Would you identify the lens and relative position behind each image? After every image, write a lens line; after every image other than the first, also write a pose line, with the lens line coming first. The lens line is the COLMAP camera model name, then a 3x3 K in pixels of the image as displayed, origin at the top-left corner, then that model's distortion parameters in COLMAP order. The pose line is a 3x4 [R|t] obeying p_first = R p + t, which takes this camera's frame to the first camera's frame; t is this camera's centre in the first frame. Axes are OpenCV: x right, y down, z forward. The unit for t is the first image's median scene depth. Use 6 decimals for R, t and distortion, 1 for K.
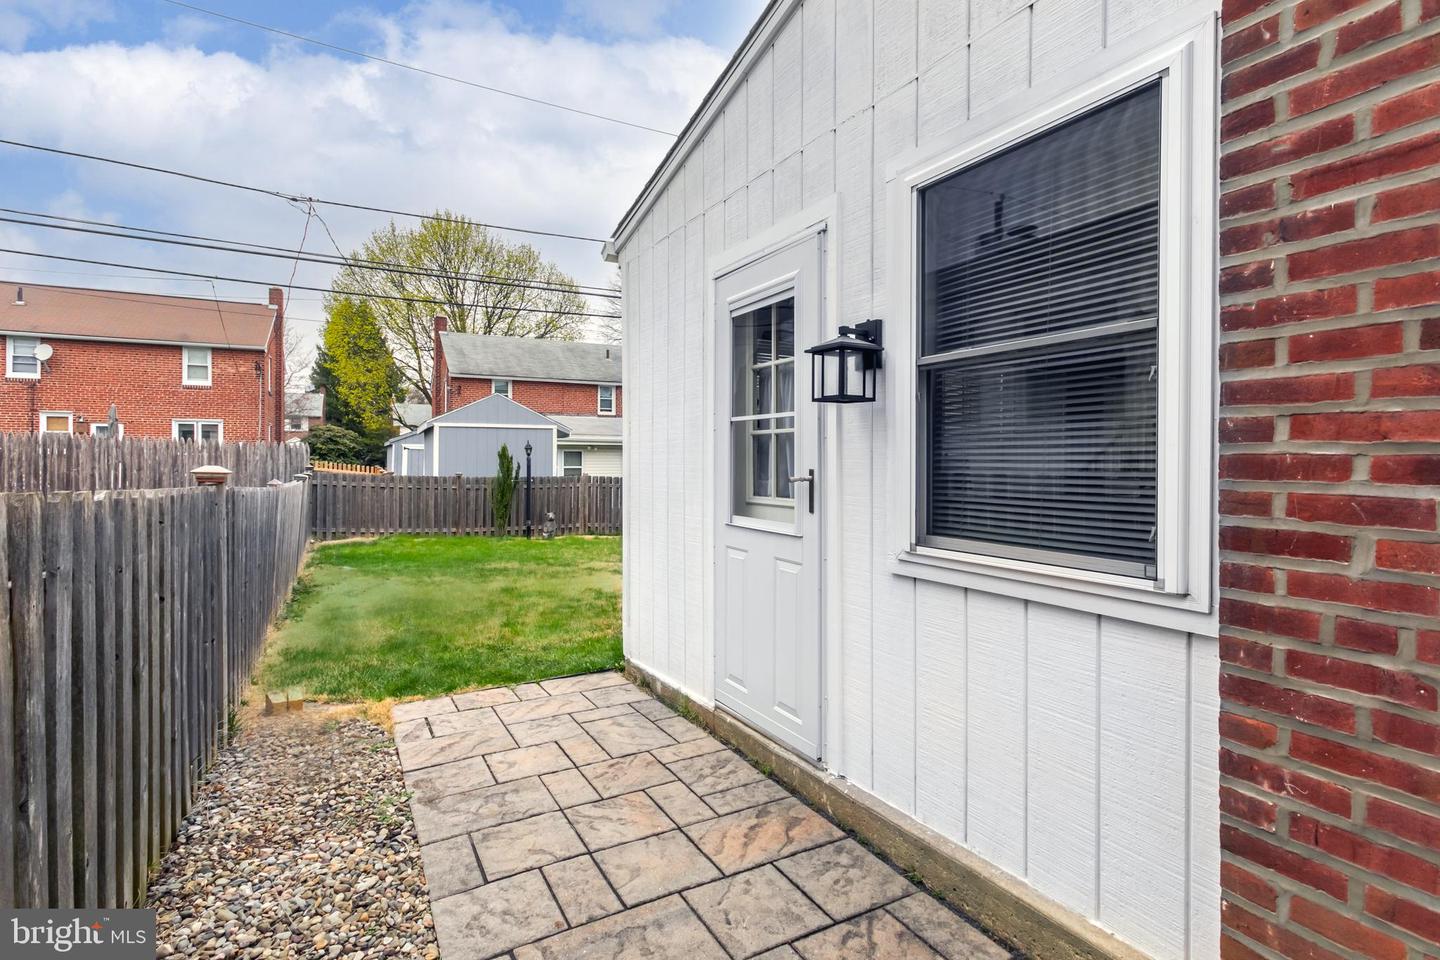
lens RADIAL K [[675.5, 0, 712.8], [0, 675.5, 469.7], [0, 0, 1]] dist [-0.011323, 0.002187]
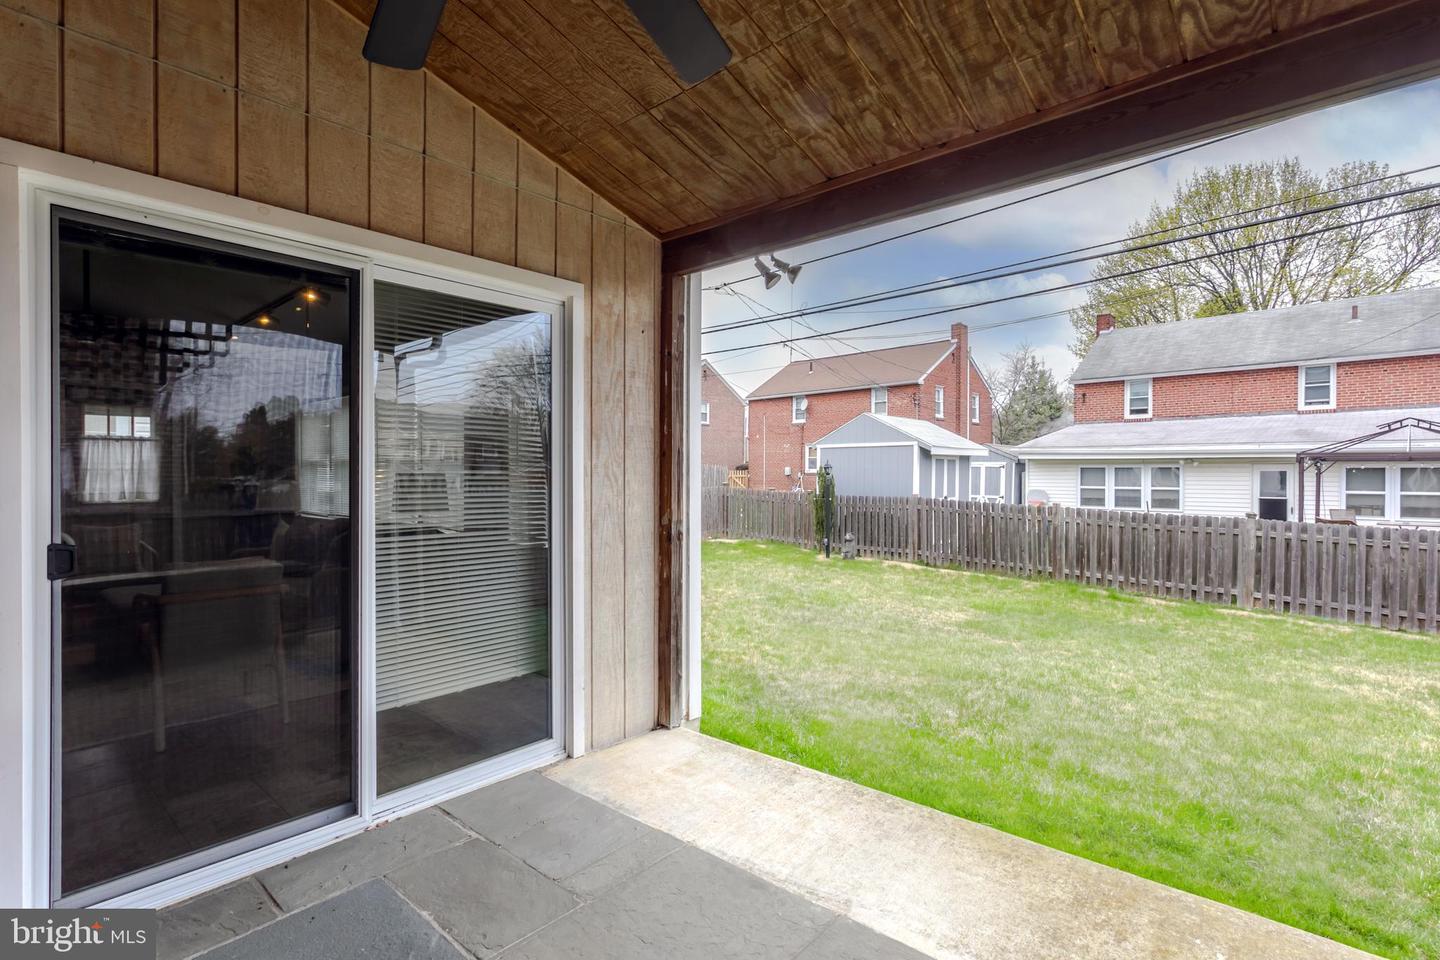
lens RADIAL K [[675.5, 0, 716.3], [0, 675.5, 479.6], [0, 0, 1]] dist [-0.011323, 0.002187]
pose [[0.325034, 0.008845, -0.945661, 0.383152], [-0.013084, 0.999903, 0.004855, -0.010160], [0.945612, 0.010795, 0.325118, 0.310281]]
